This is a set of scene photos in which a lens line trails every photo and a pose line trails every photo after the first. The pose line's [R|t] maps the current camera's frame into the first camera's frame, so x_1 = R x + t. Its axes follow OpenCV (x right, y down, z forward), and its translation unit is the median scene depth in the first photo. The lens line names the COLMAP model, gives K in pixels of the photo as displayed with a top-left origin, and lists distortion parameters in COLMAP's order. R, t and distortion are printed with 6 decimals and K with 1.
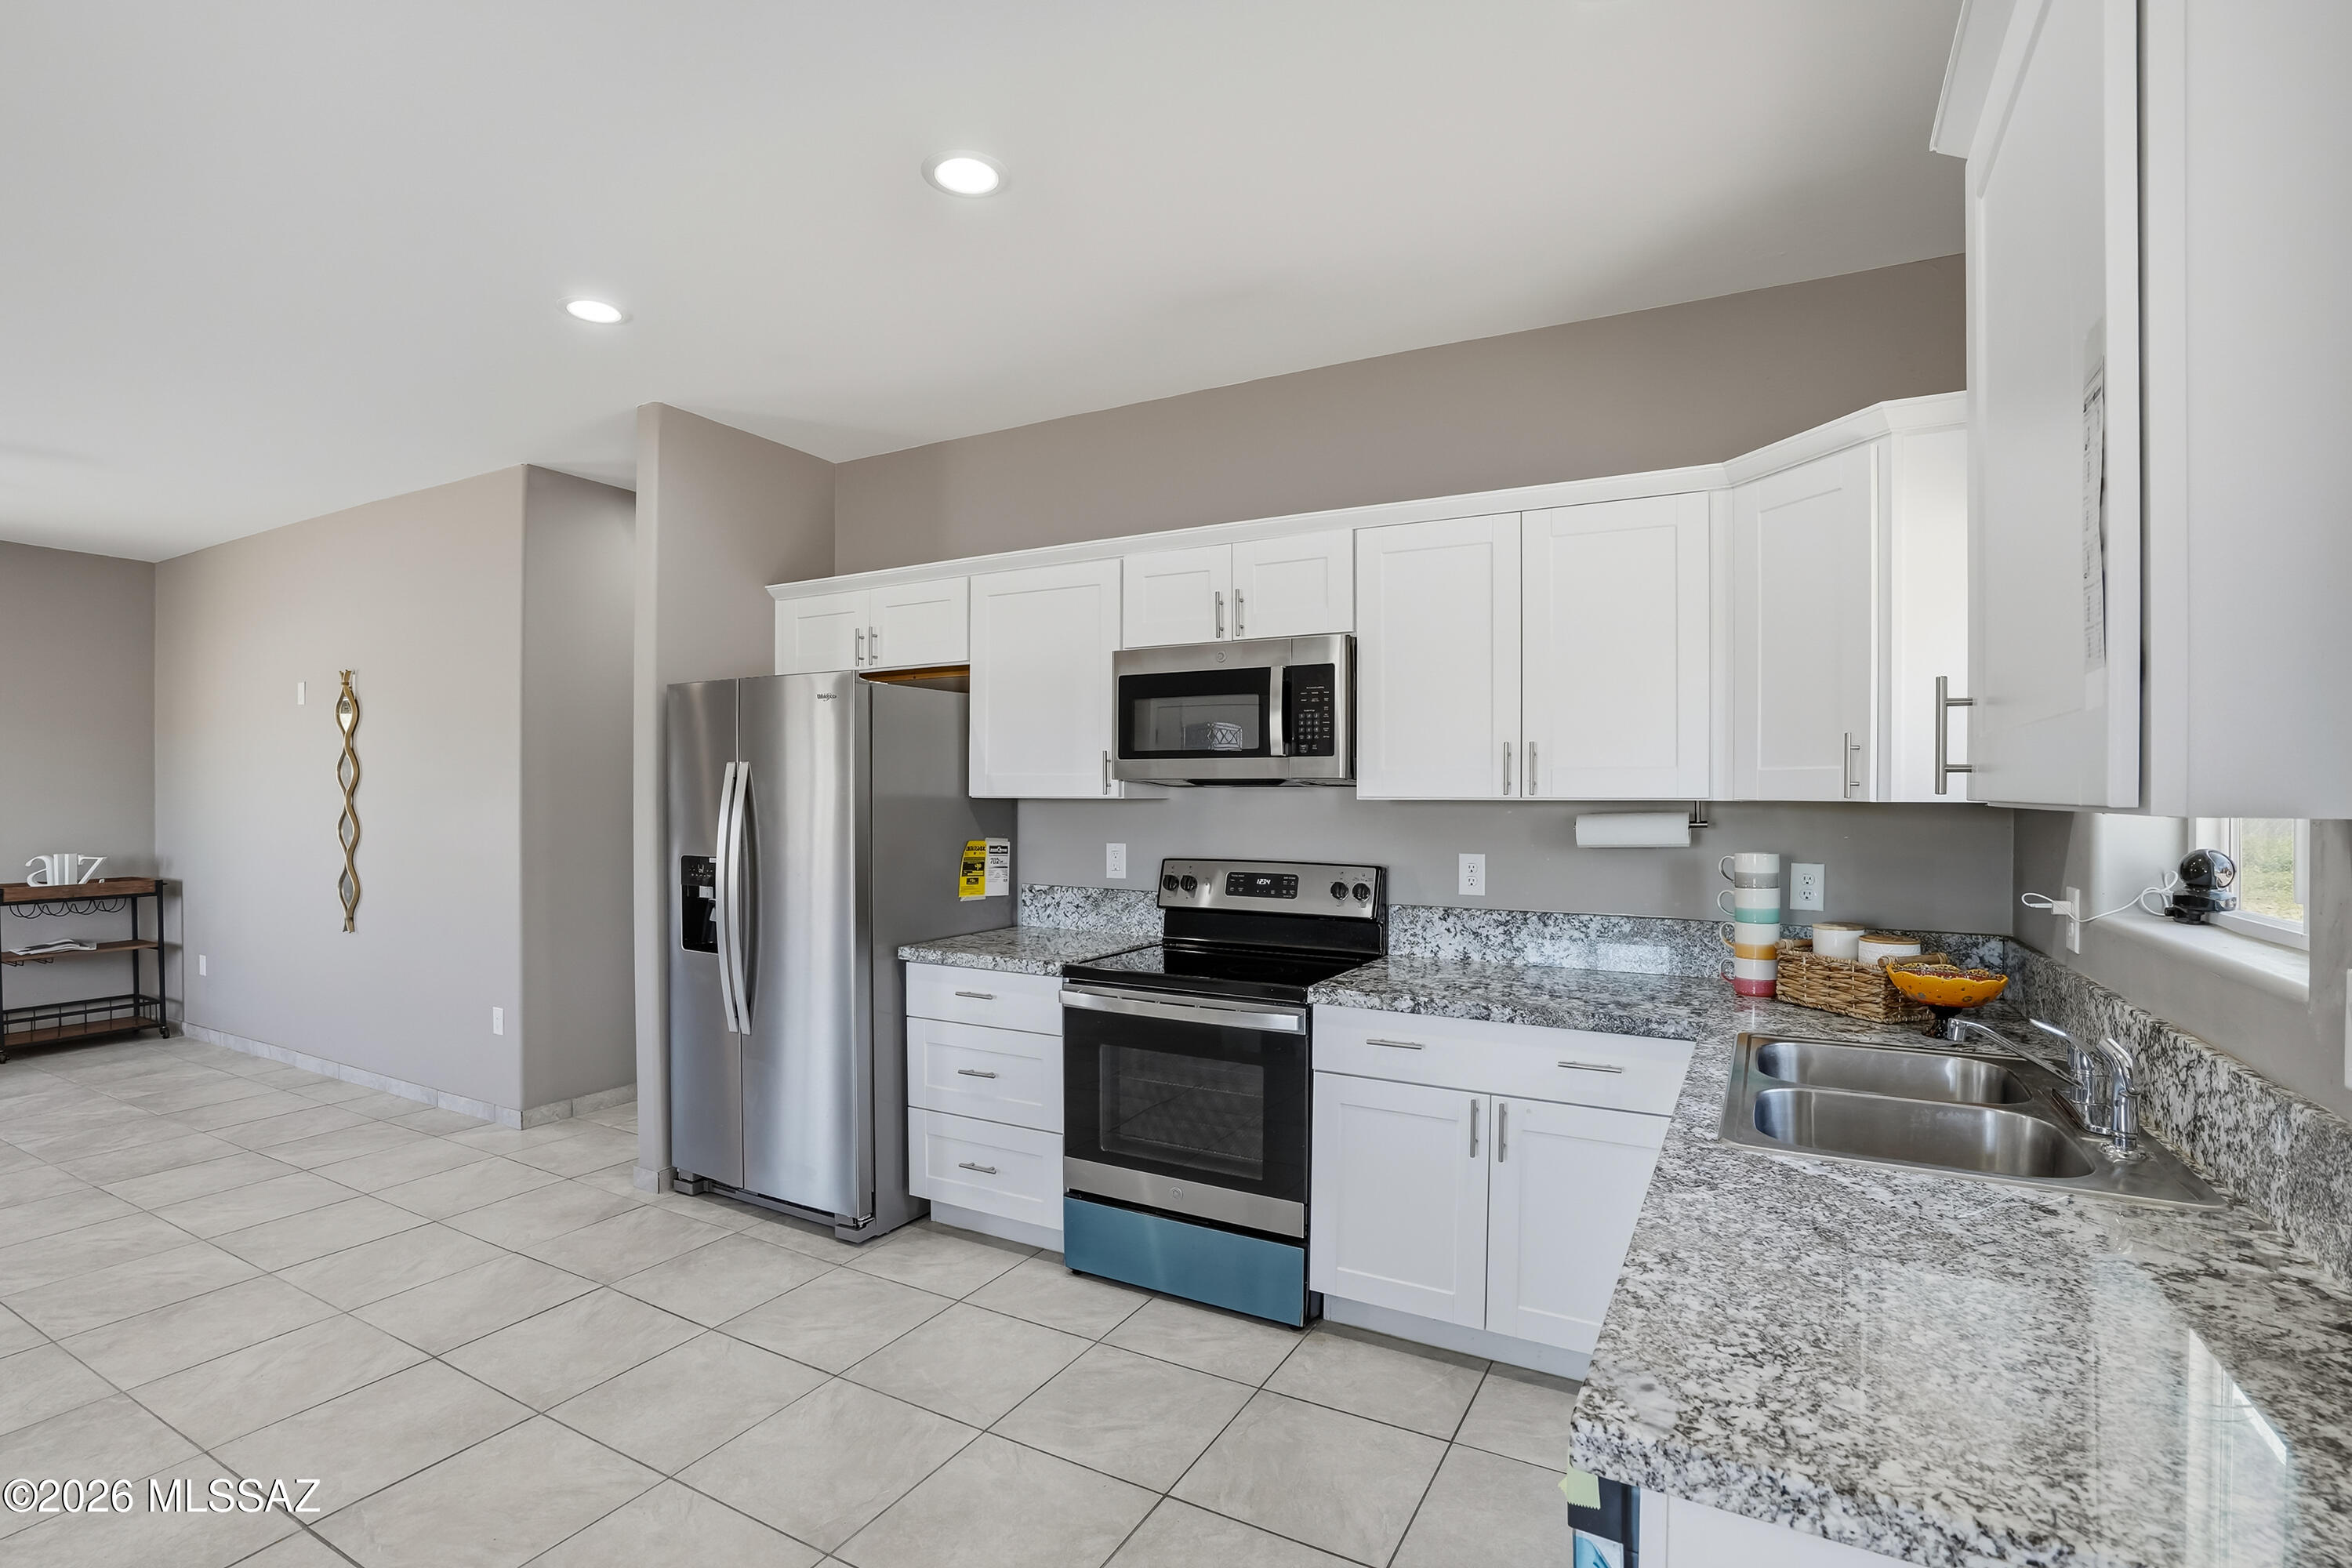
lens RADIAL K [[1088.4, 0, 1168.0], [0, 1088.4, 796.6], [0, 0, 1]] dist [-0.045978, 0.013287]
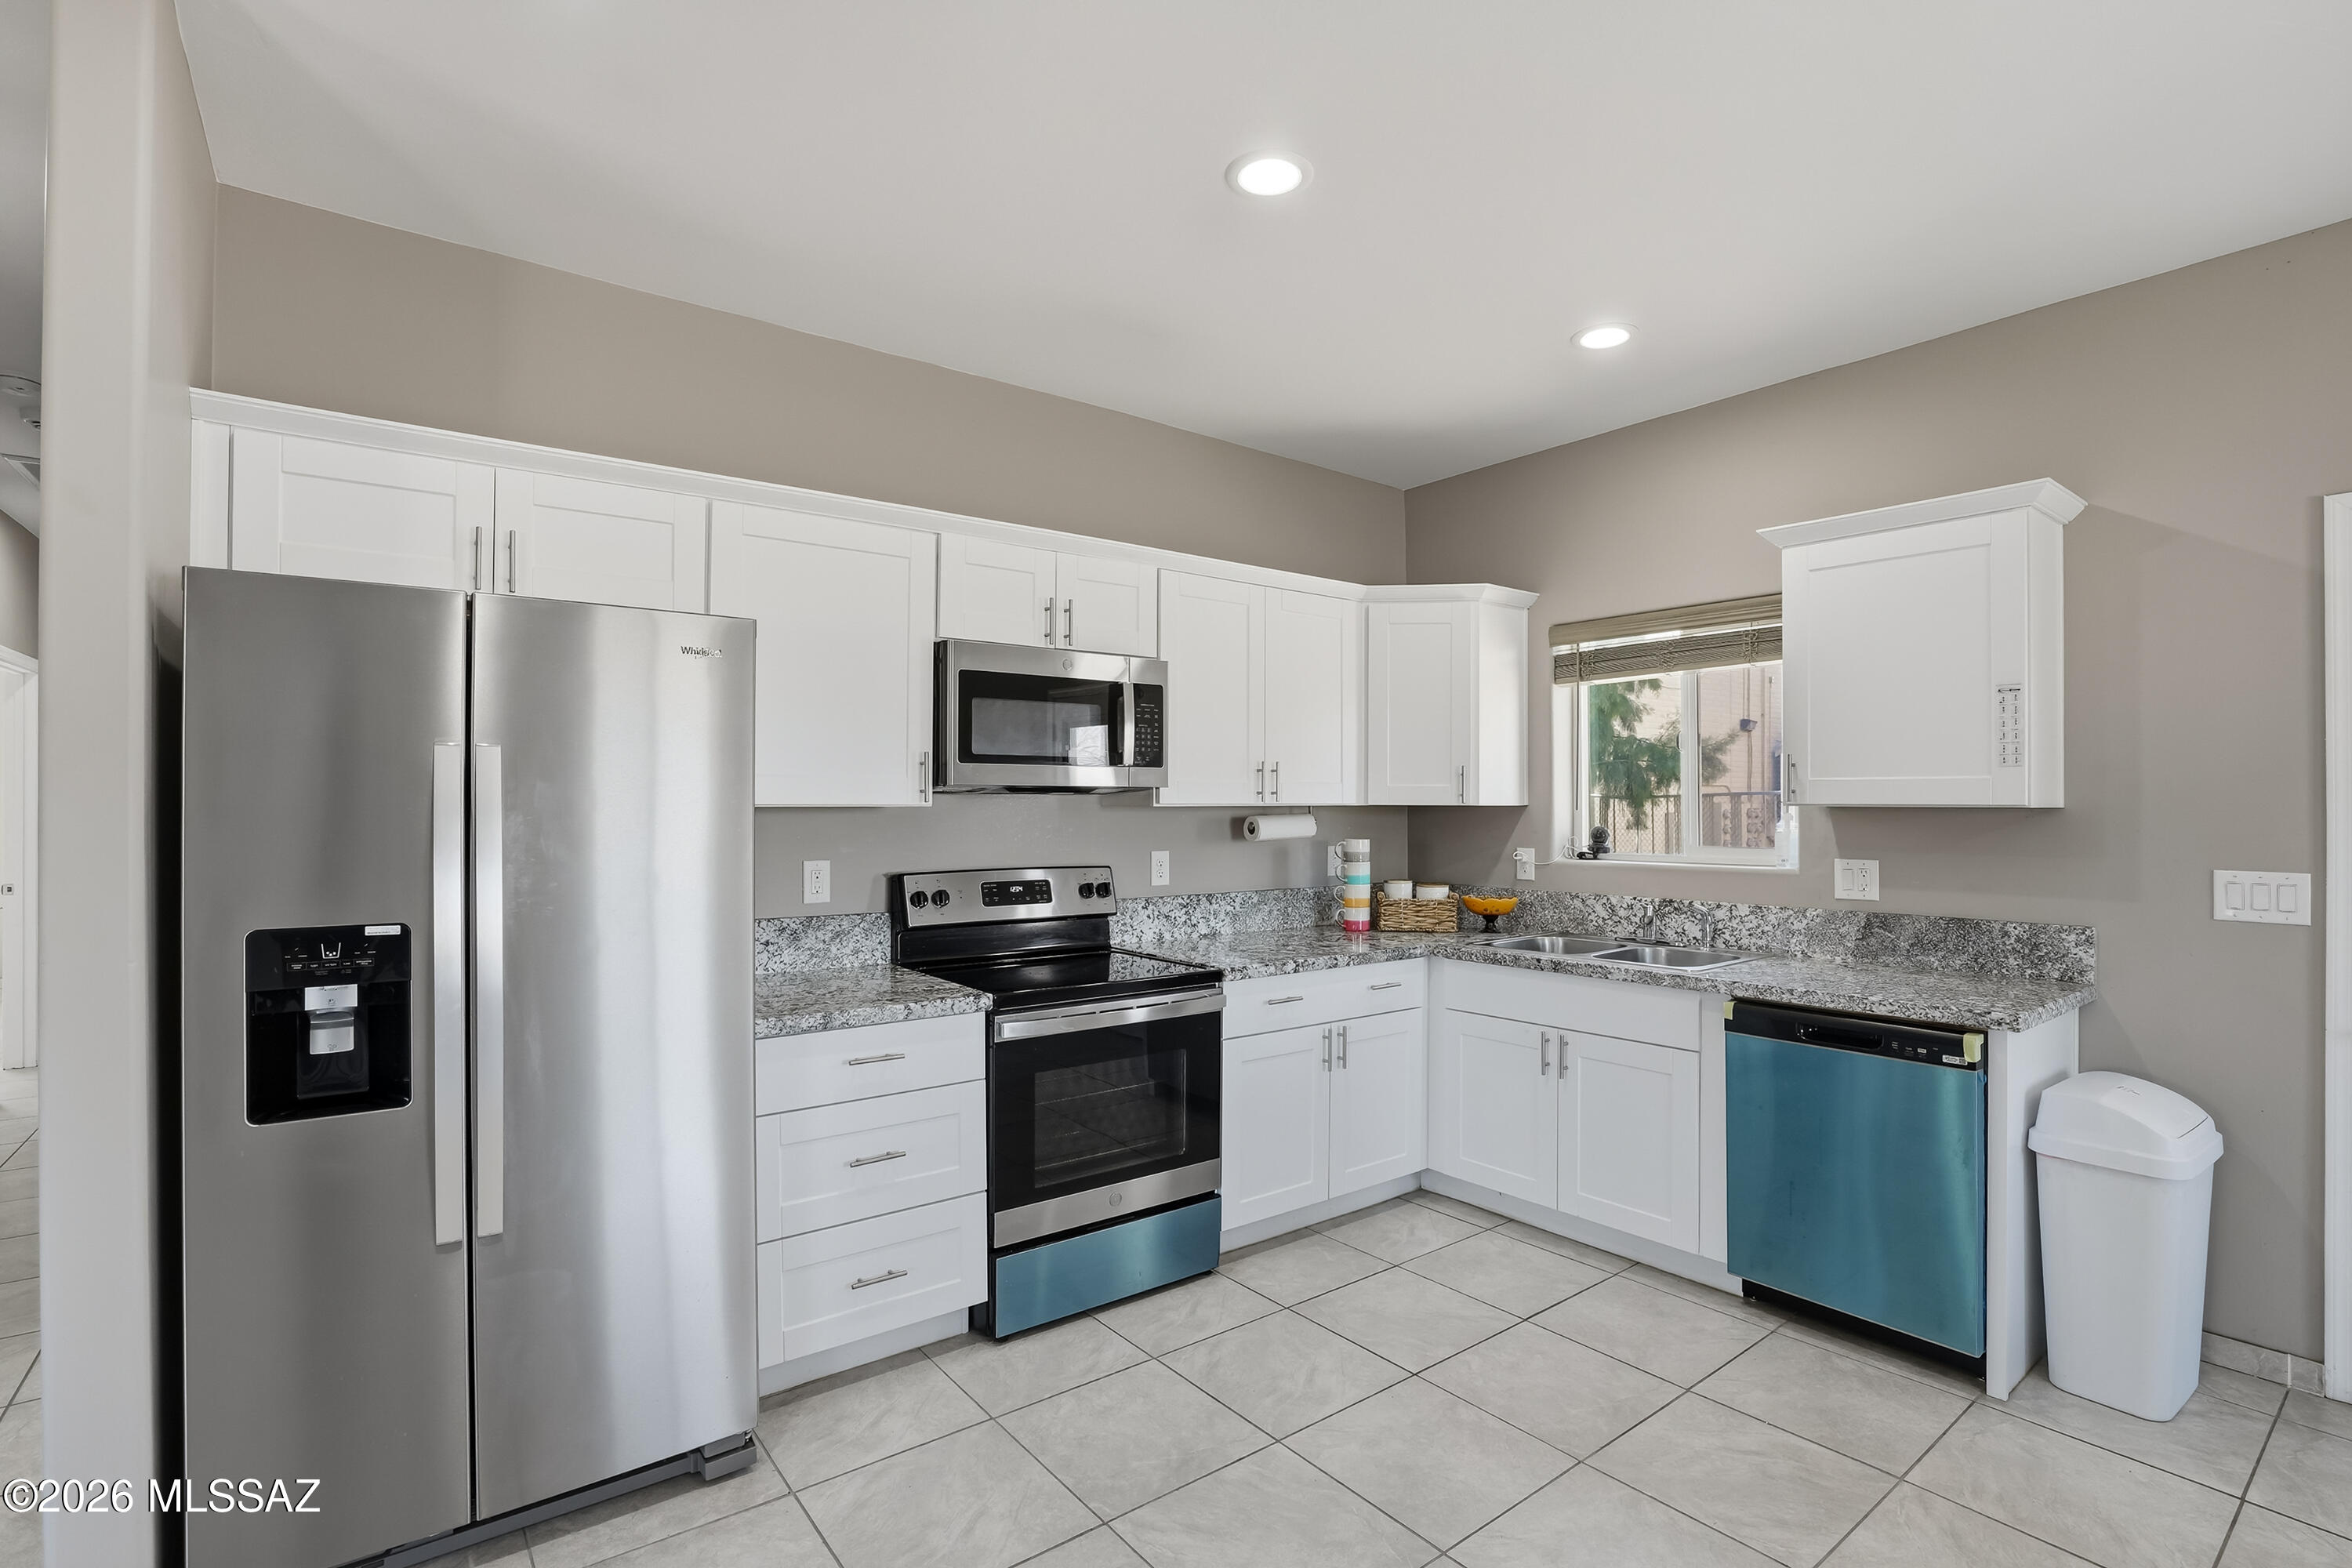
lens RADIAL K [[1088.4, 0, 1168.0], [0, 1088.4, 796.6], [0, 0, 1]] dist [-0.045978, 0.013287]
pose [[0.408790, 0.005231, 0.912613, -0.833955], [0.001889, 0.999977, -0.006578, 0.000330], [-0.912626, 0.004413, 0.408771, 0.508932]]
